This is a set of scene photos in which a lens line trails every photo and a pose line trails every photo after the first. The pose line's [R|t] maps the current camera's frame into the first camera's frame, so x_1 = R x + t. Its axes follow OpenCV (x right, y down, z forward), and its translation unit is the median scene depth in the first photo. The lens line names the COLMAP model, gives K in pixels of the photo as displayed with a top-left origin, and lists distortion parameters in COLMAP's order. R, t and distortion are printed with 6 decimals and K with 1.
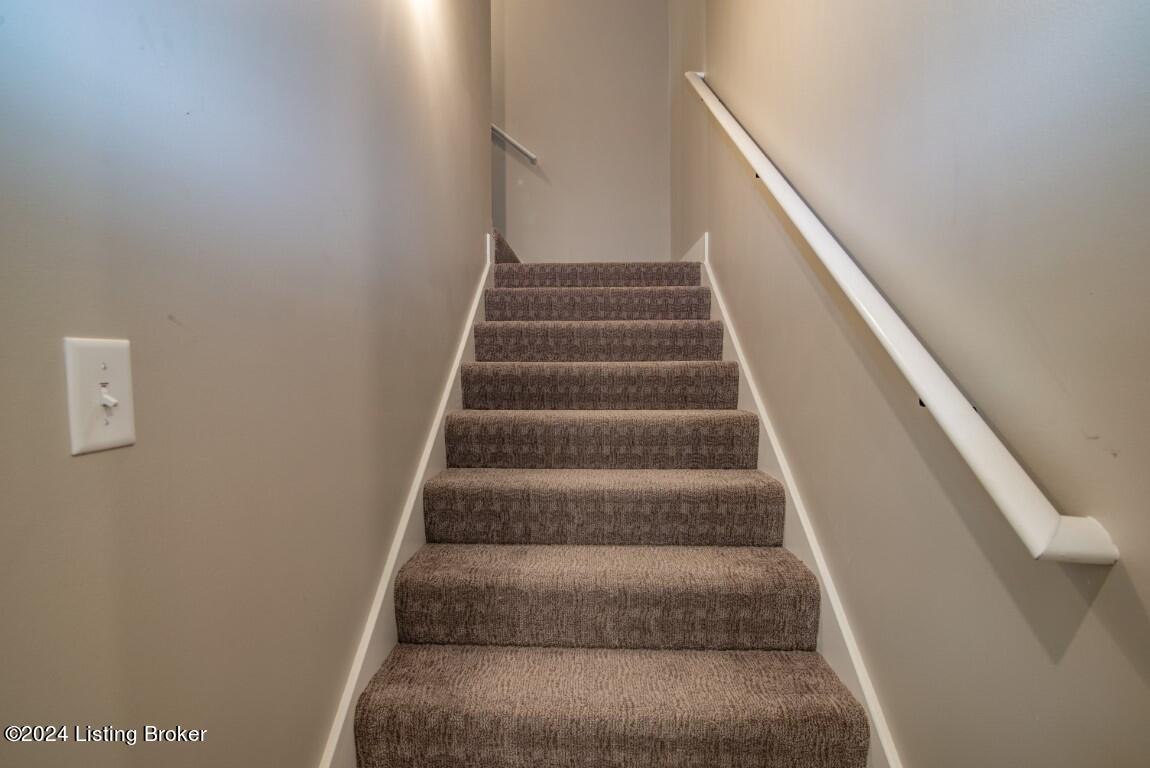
lens RADIAL K [[530.6, 0, 568.6], [0, 530.6, 388.6], [0, 0, 1]] dist [-0.021351, 0.002027]
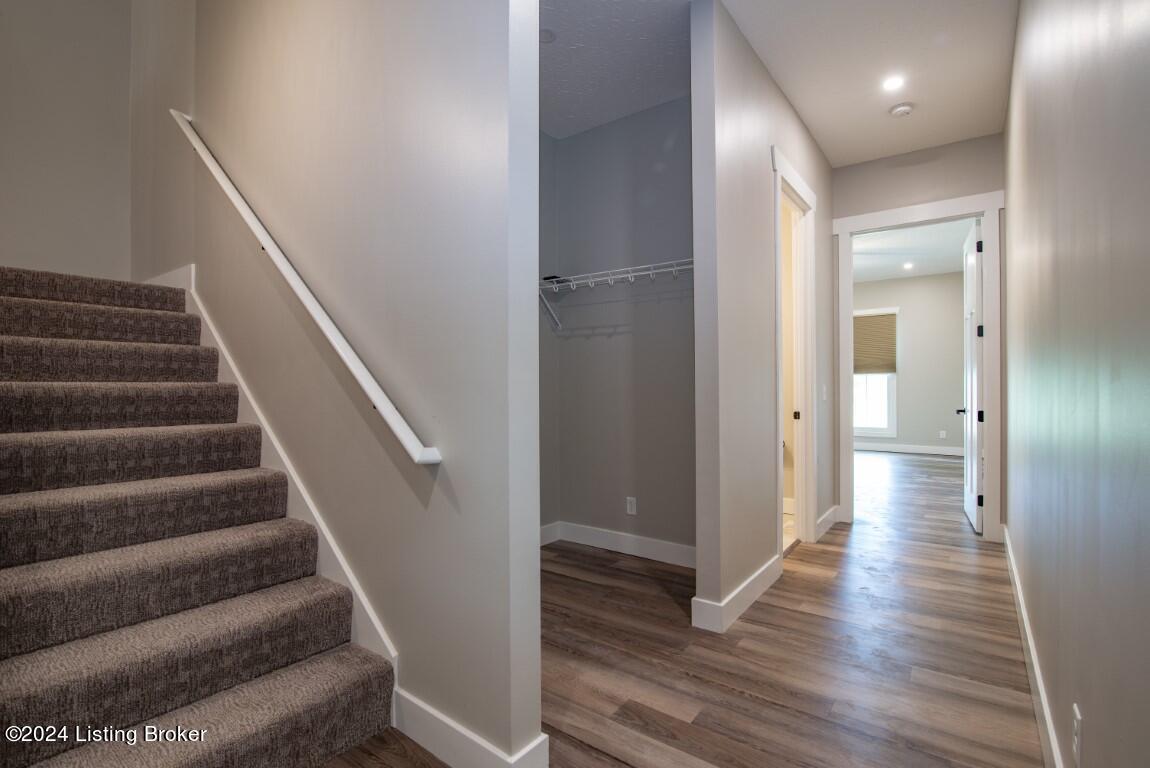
lens RADIAL K [[530.6, 0, 573.1], [0, 530.6, 387.3], [0, 0, 1]] dist [-0.021351, 0.002027]
pose [[0.571753, 0.004480, 0.820413, -0.301774], [0.027640, 0.999312, -0.024720, 0.011727], [-0.819960, 0.036810, 0.571236, -0.425311]]
